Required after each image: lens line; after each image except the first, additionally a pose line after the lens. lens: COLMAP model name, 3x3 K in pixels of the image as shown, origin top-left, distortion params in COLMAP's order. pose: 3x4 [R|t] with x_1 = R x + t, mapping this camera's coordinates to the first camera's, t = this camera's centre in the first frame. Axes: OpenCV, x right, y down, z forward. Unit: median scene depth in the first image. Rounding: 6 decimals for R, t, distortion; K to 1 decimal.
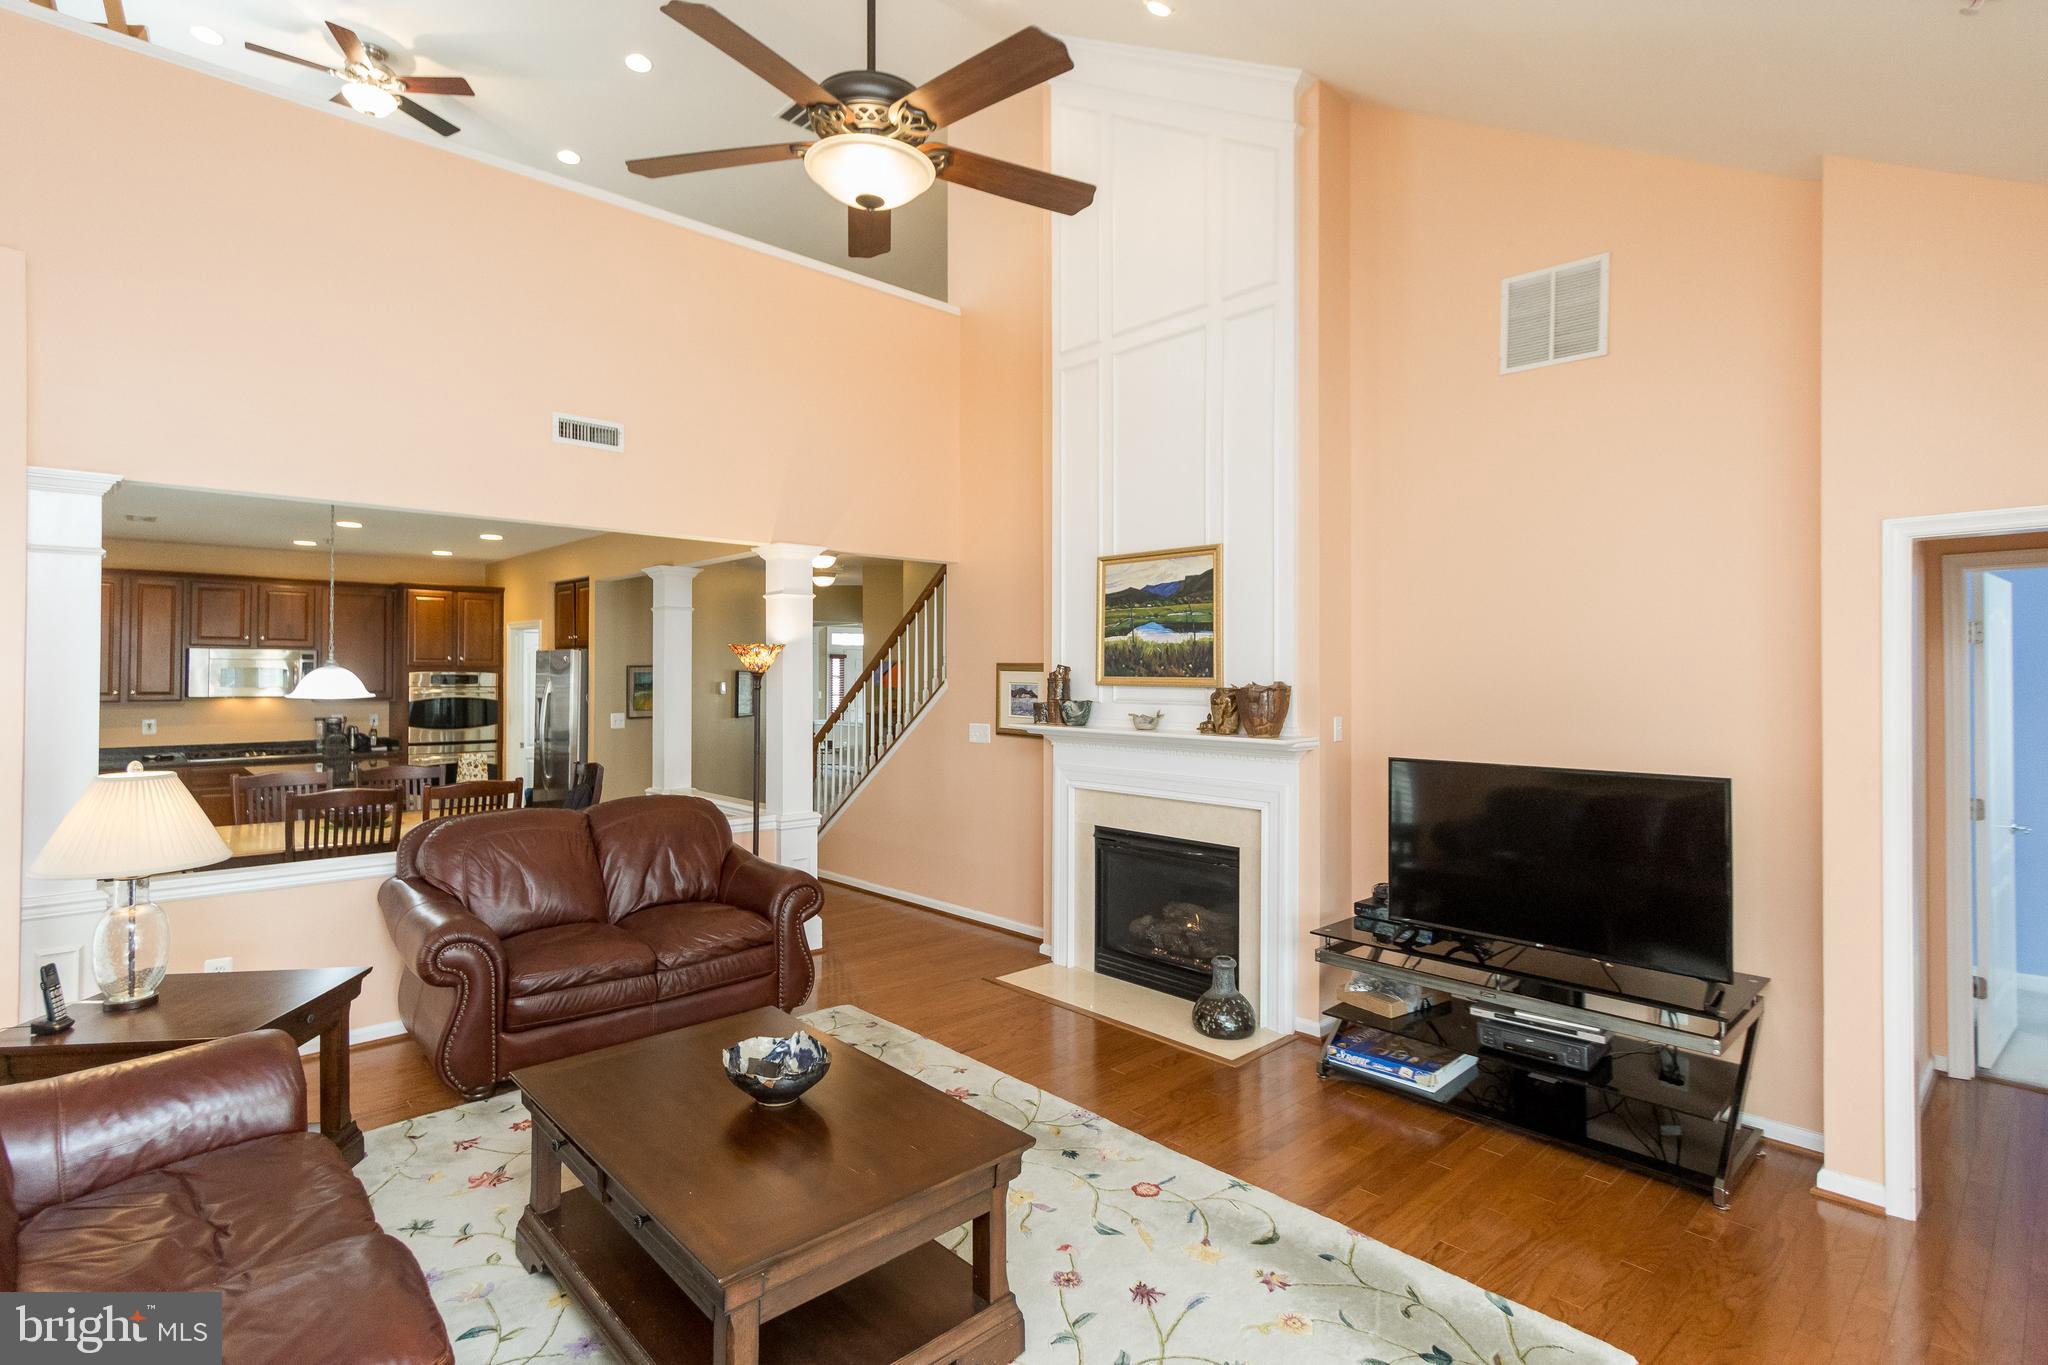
lens RADIAL K [[946.8, 0, 999.6], [0, 946.8, 673.1], [0, 0, 1]] dist [-0.000535, -0.001026]
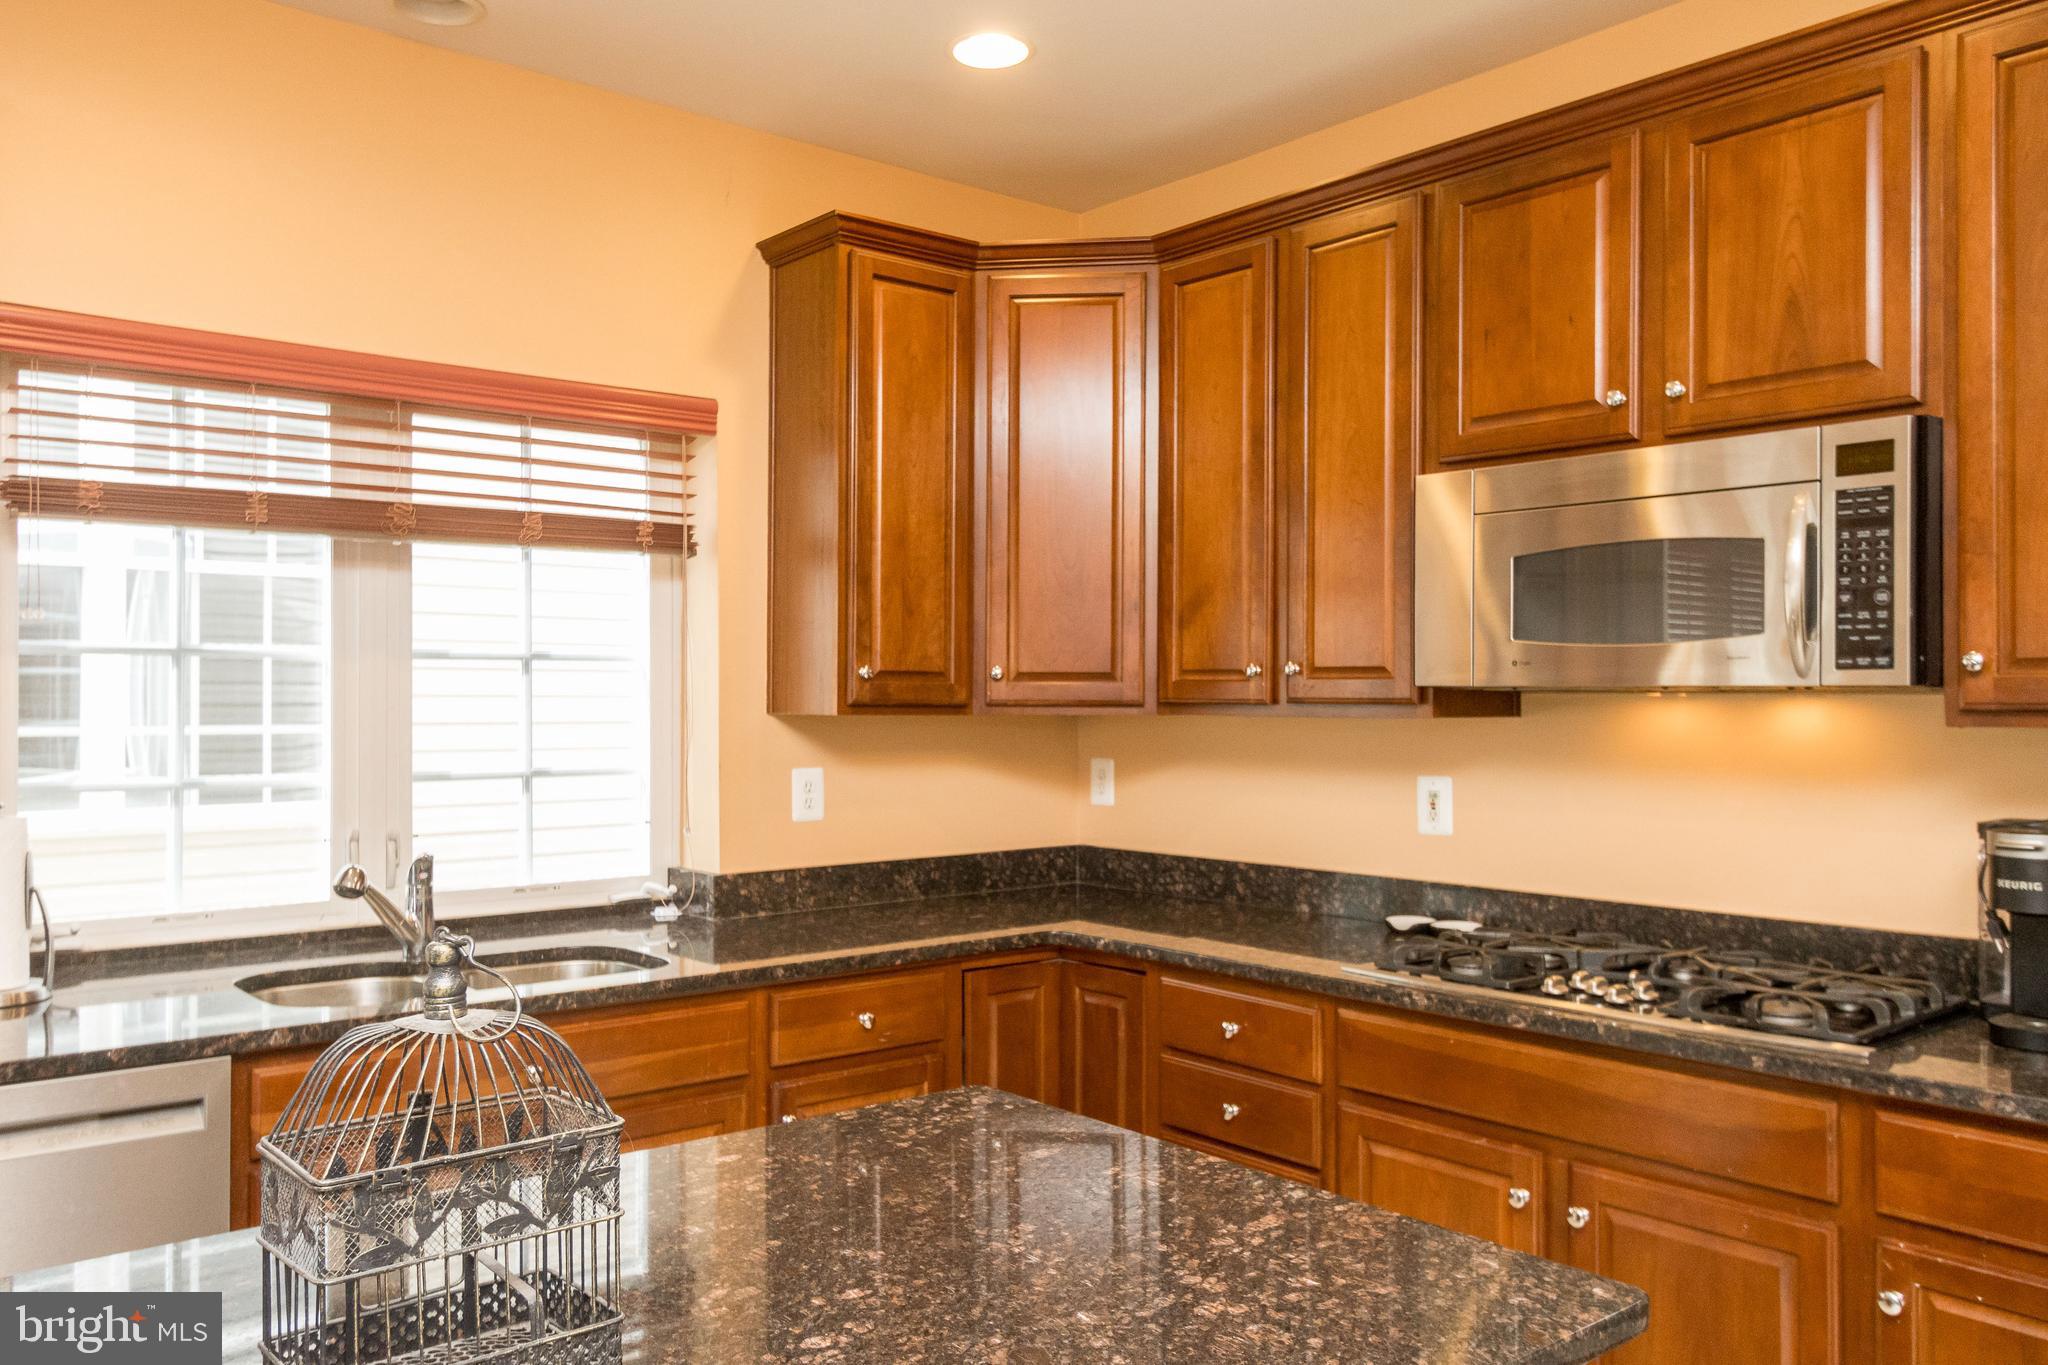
lens RADIAL K [[1571.7, 0, 979.8], [0, 1571.7, 682.7], [0, 0, 1]] dist [-0.002268, -0.000579]
pose [[-0.079212, -0.010601, -0.996801, -0.420163], [0.001881, 0.999940, -0.010784, 0.024846], [0.996856, -0.002729, -0.079187, 0.828624]]
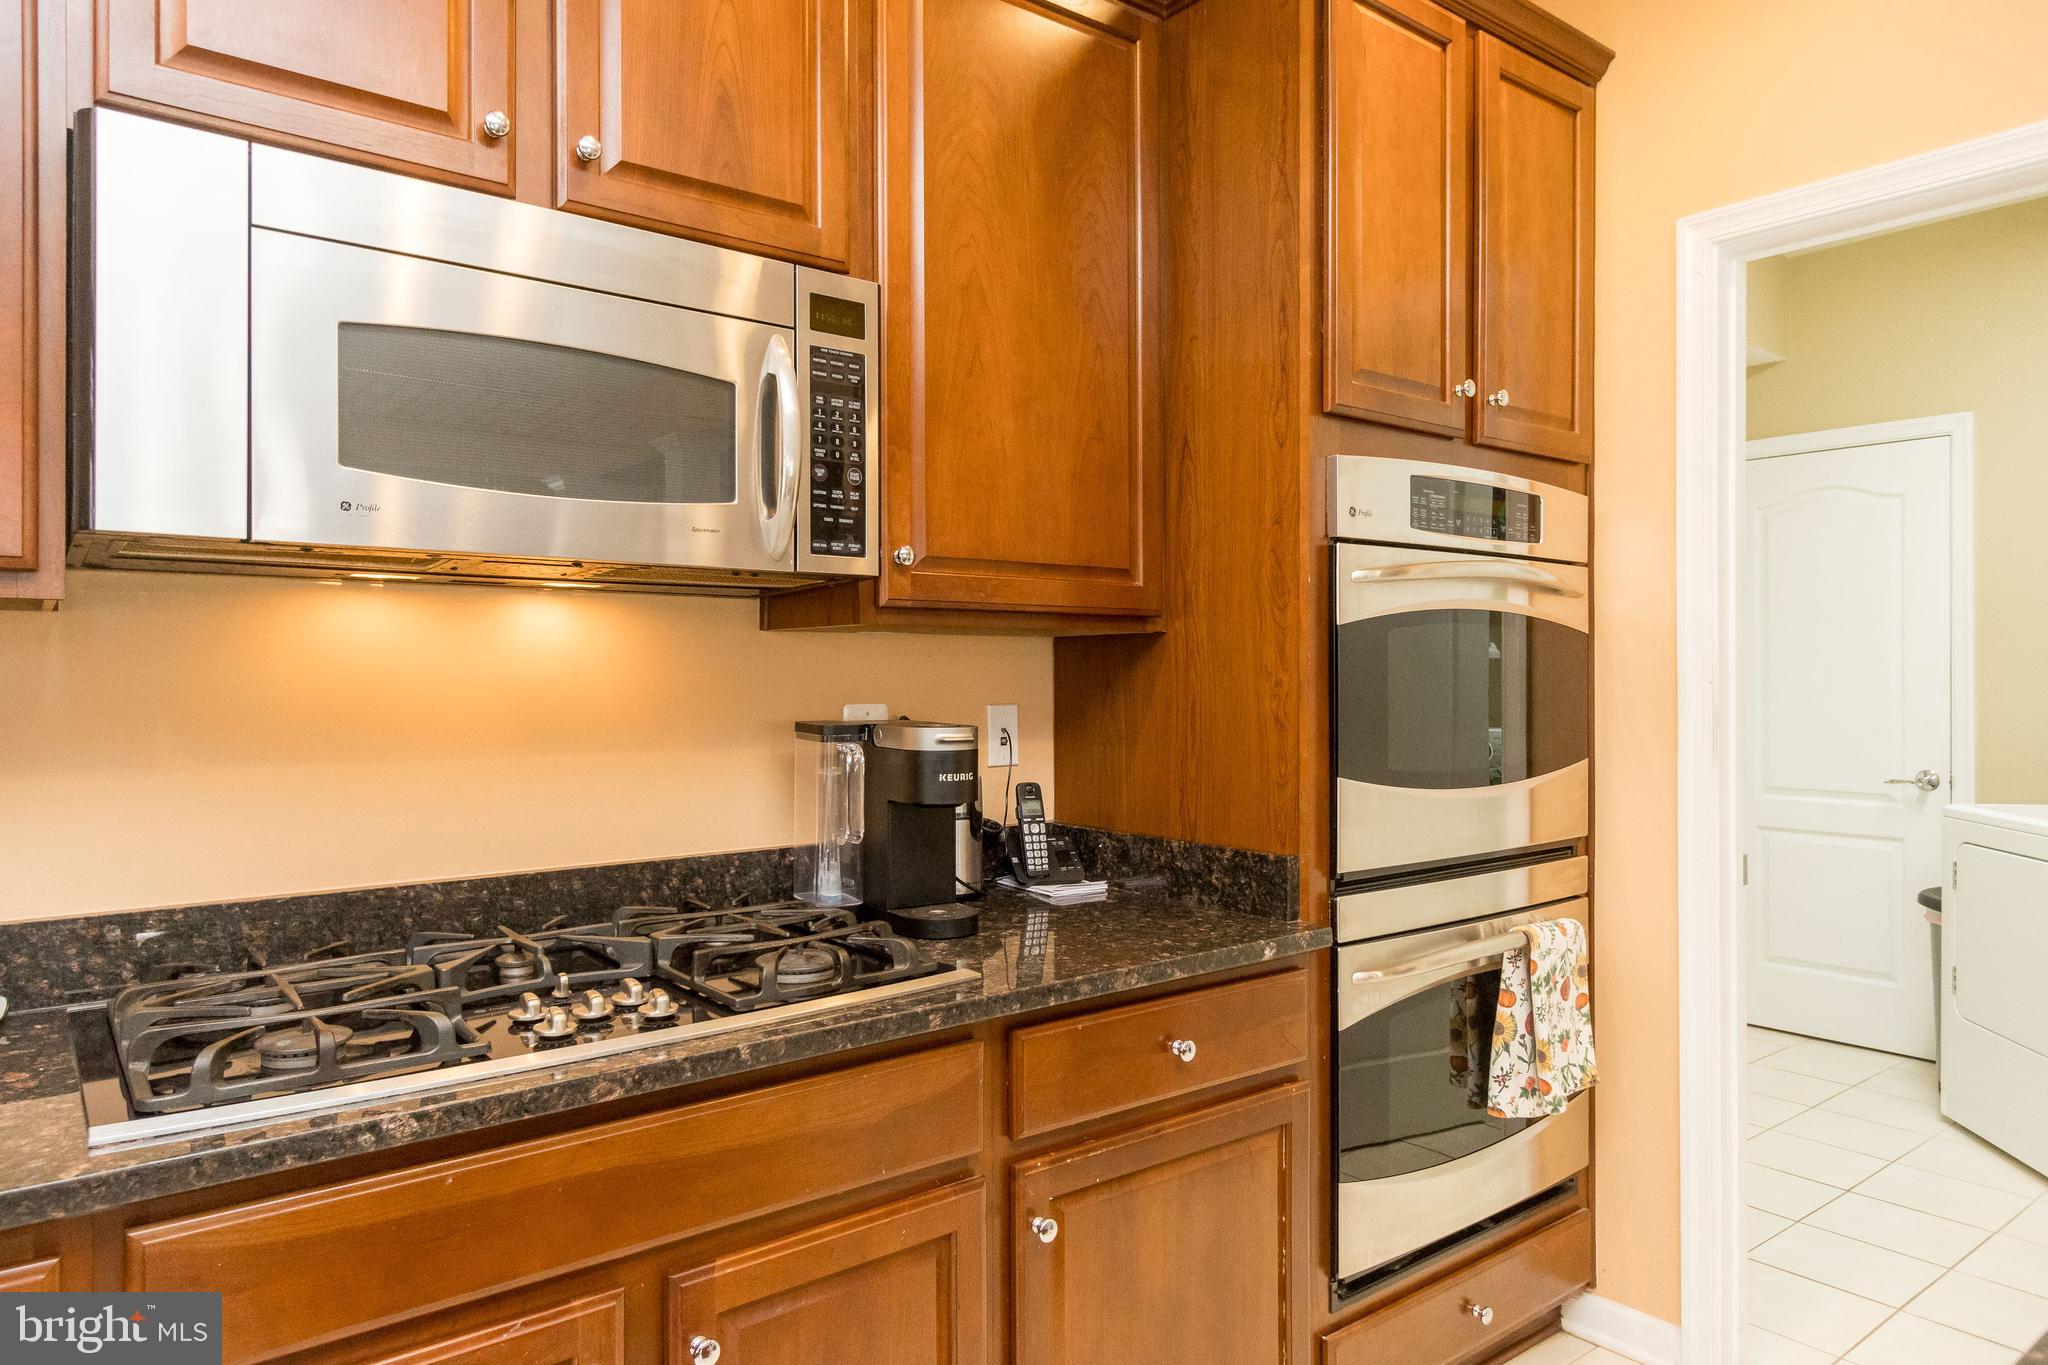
lens RADIAL K [[1266.2, 0, 1010.8], [0, 1266.2, 682.3], [0, 0, 1]] dist [0.006334, 0.000926]
pose [[0.995369, -0.003511, -0.096068, -0.657557], [0.004321, 0.999957, 0.008216, 0.037796], [0.096035, -0.008593, 0.995341, 0.769052]]
